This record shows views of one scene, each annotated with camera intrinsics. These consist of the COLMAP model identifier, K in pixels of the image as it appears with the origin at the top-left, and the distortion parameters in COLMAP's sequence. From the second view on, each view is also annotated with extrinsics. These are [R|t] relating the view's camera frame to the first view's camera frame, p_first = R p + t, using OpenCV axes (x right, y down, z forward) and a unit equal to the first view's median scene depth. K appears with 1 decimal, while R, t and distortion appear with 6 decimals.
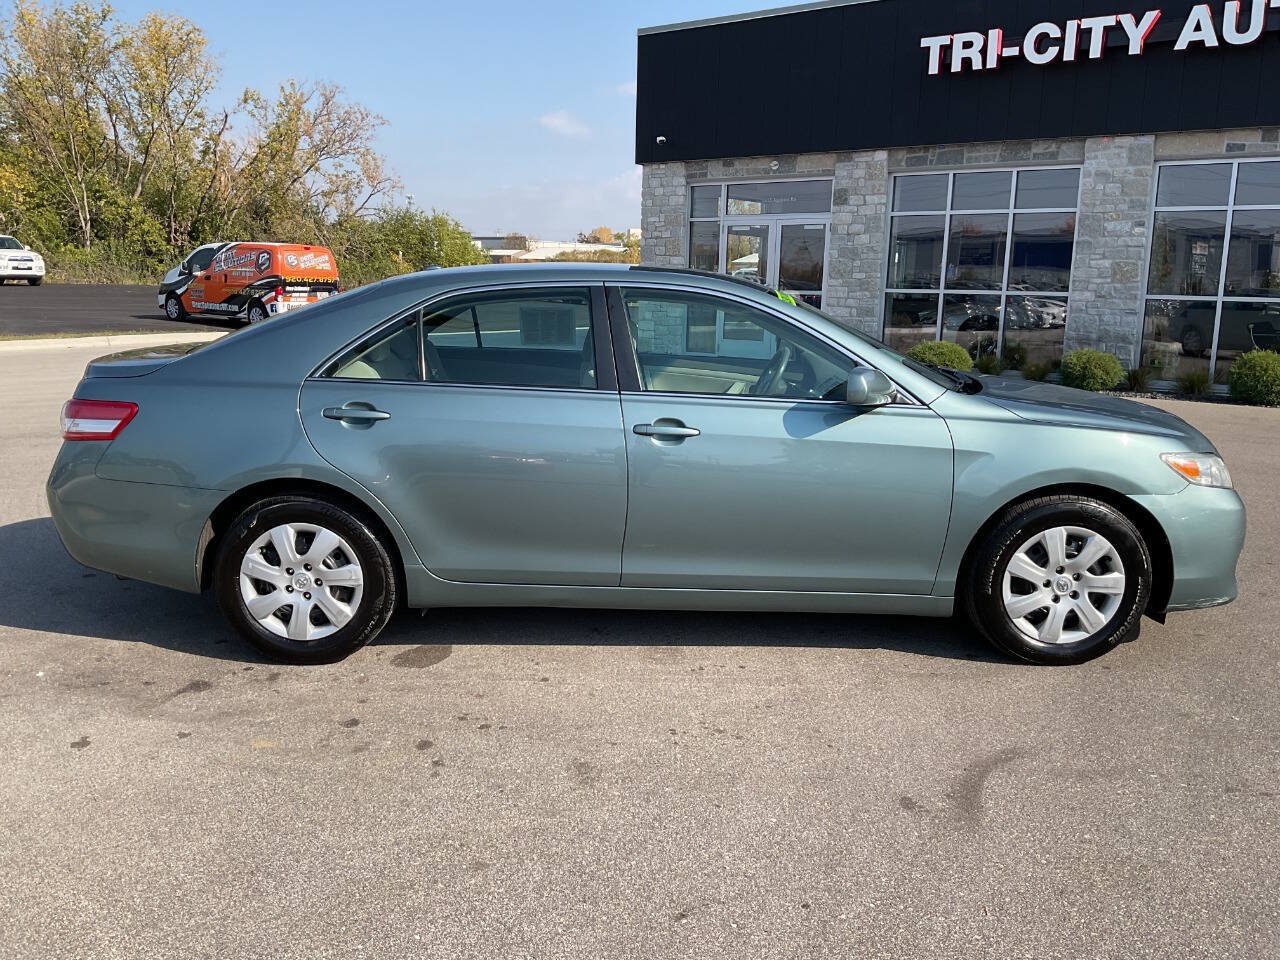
lens RADIAL K [[1051.0, 0, 632.5], [0, 1051.0, 486.7], [0, 0, 1]] dist [0.085789, -0.155368]
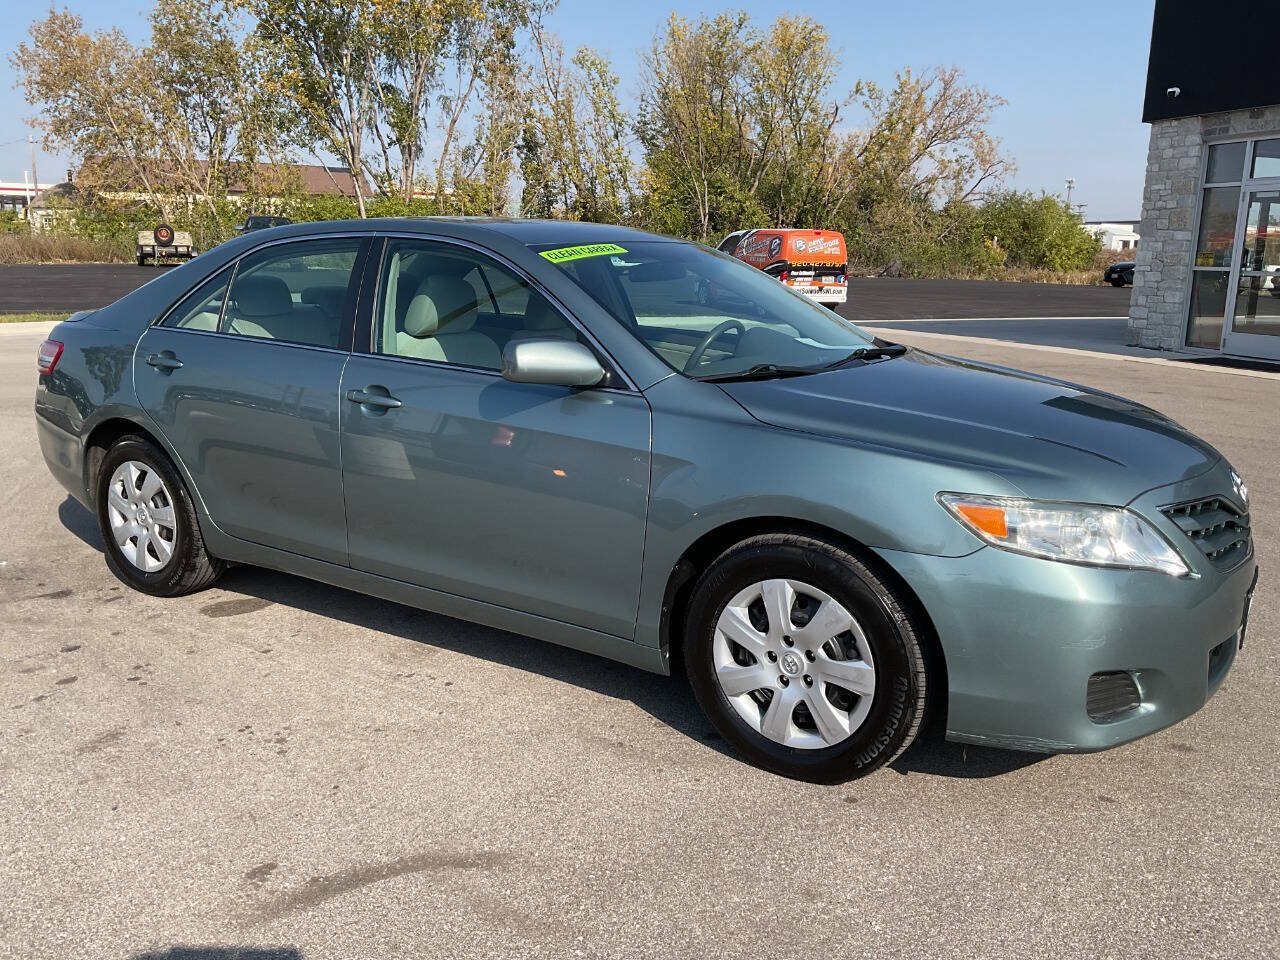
lens RADIAL K [[1051.0, 0, 632.5], [0, 1051.0, 486.7], [0, 0, 1]] dist [0.085789, -0.155368]
pose [[0.834030, 0.114414, -0.539725, 0.190399], [-0.109469, 0.993129, 0.041368, -0.010991], [0.540749, 0.024581, 0.840825, 0.101304]]
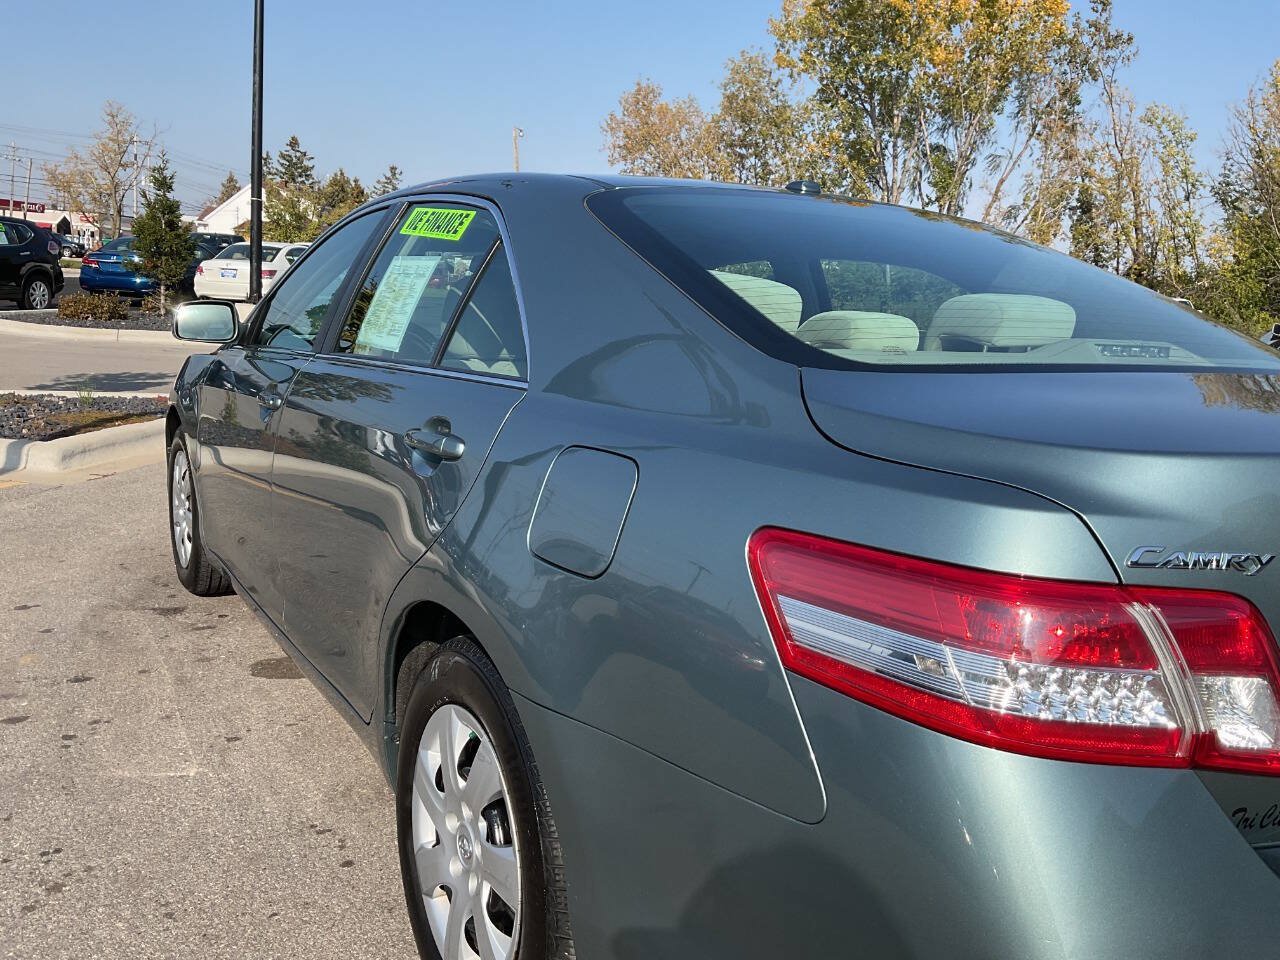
lens RADIAL K [[1055.9, 0, 635.0], [0, 1055.9, 479.8], [0, 0, 1]] dist [0.063933, -0.129855]
pose [[0.472256, 0.171574, -0.864602, 0.178842], [-0.236926, 0.969484, 0.062975, -0.028002], [0.849023, 0.175107, 0.498495, 0.230184]]
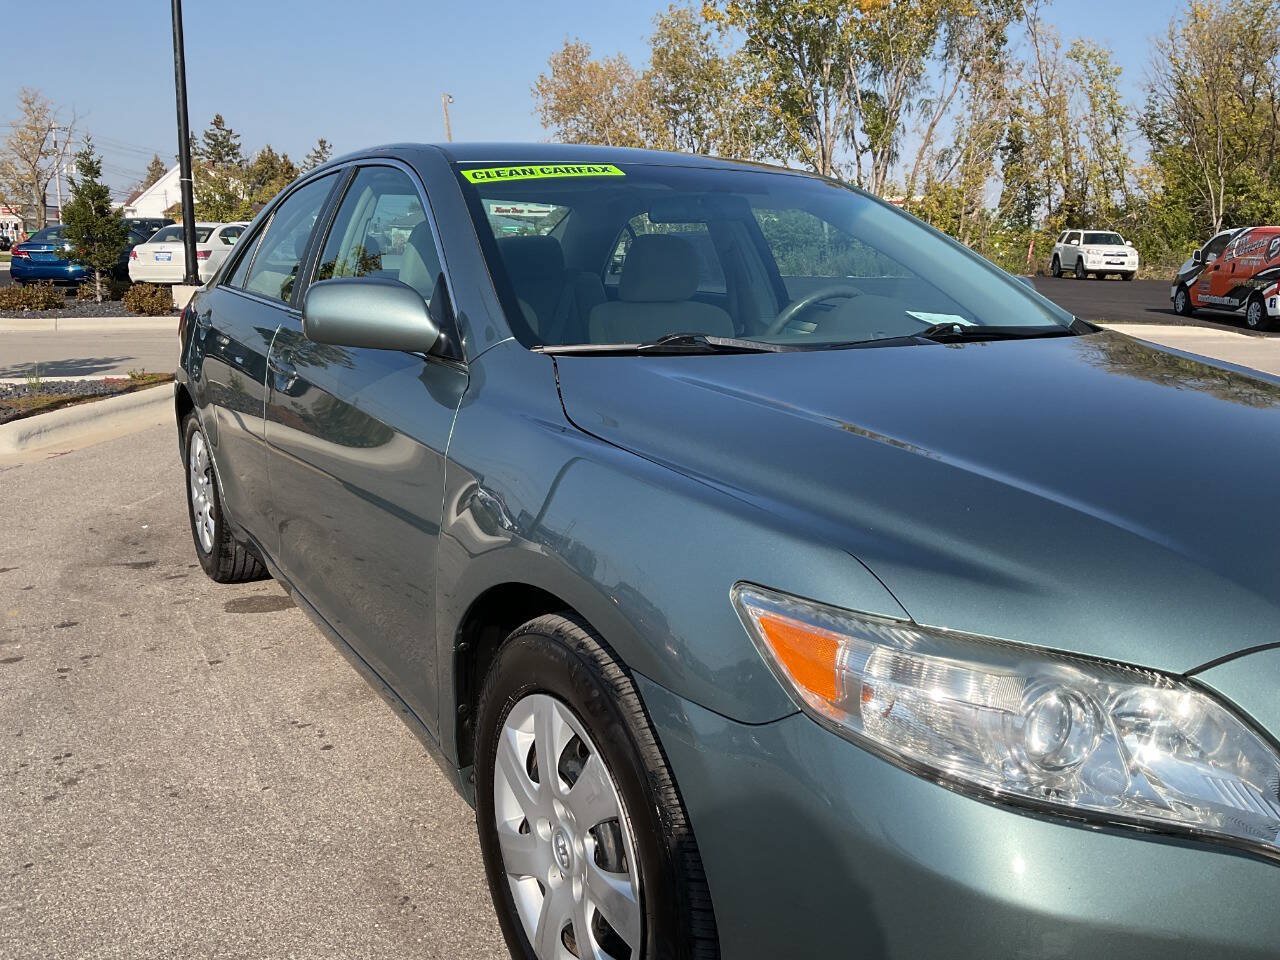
lens RADIAL K [[1060.4, 0, 634.6], [0, 1060.4, 475.9], [0, 0, 1]] dist [0.047421, -0.094509]
pose [[0.517706, 0.166361, -0.839228, 0.204370], [-0.179386, 0.980216, 0.083649, -0.022607], [0.836541, 0.107240, 0.537307, 0.223761]]
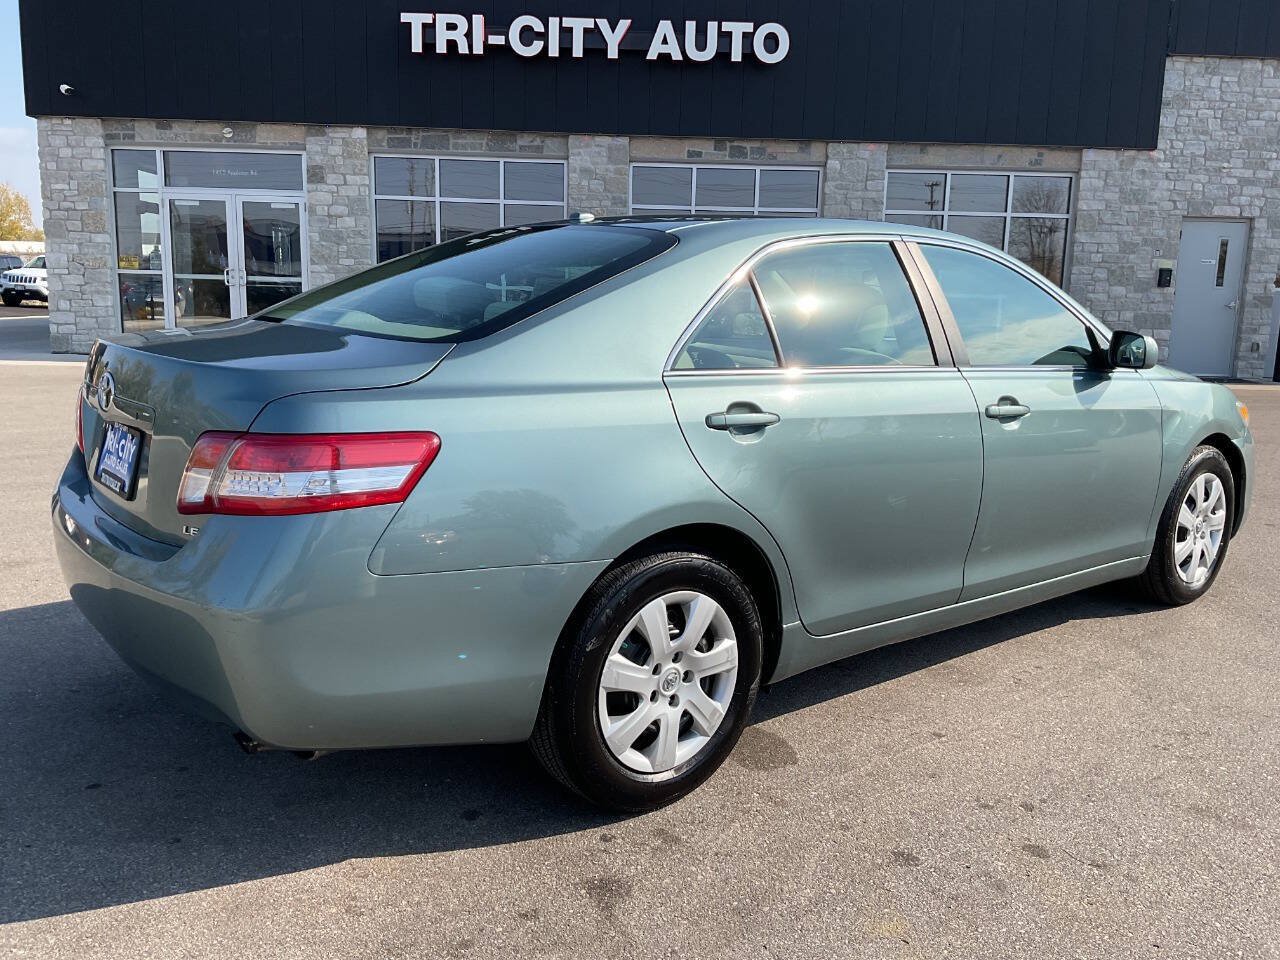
lens RADIAL K [[1041.9, 0, 637.0], [0, 1041.9, 511.7], [0, 0, 1]] dist [0.038021, -0.077210]
pose [[0.781163, -0.125414, 0.611601, -0.192151], [0.108761, 0.991973, 0.064498, -0.015419], [-0.614781, 0.016135, 0.788533, 0.138200]]
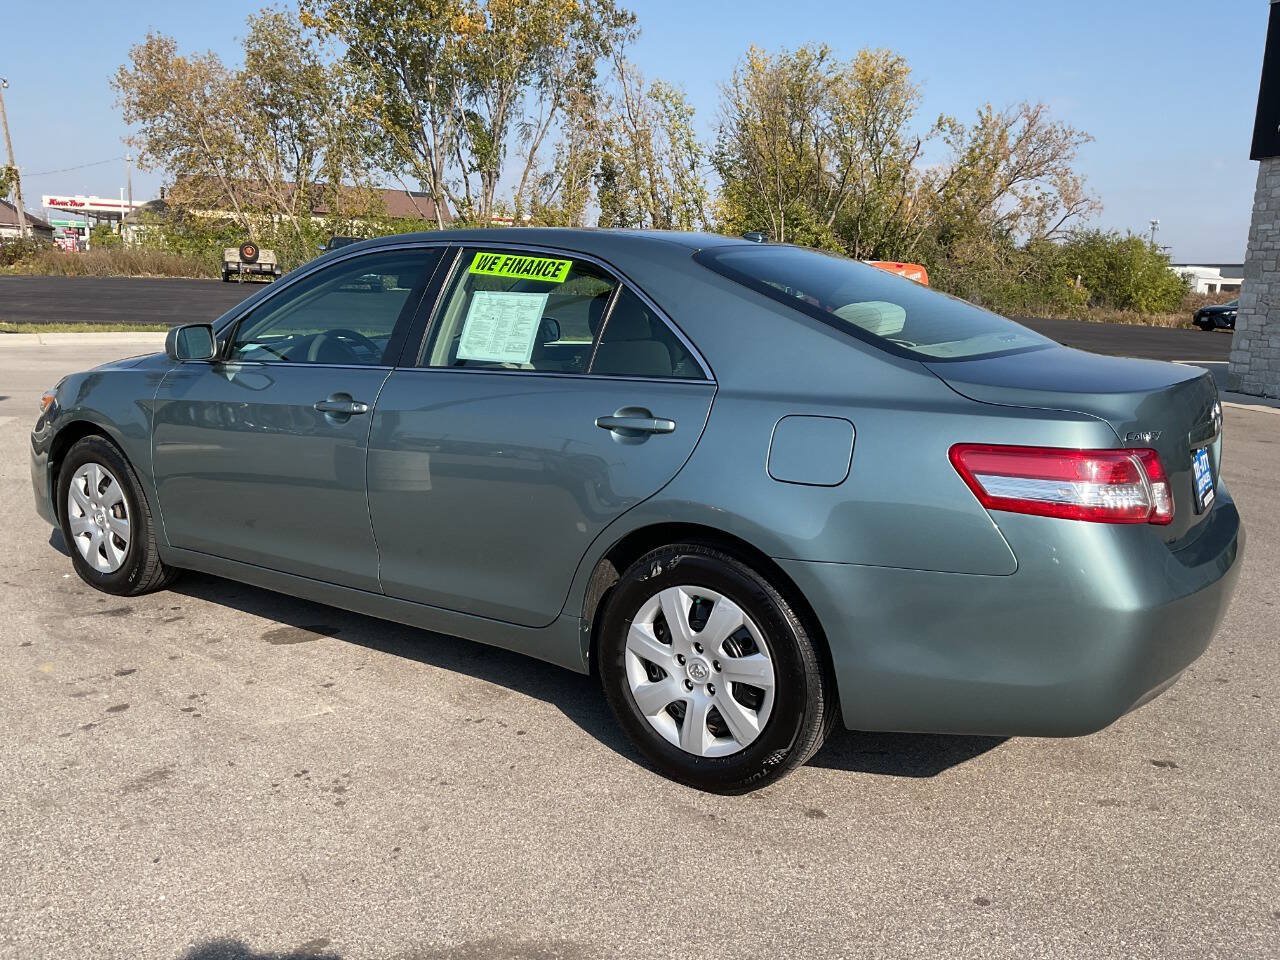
lens RADIAL K [[1051.0, 0, 632.5], [0, 1051.0, 486.7], [0, 0, 1]] dist [0.085789, -0.155368]
pose [[0.795699, 0.131319, -0.591285, 0.172668], [-0.146295, 0.988979, 0.022772, -0.011060], [0.587759, 0.068382, 0.806141, 0.114691]]
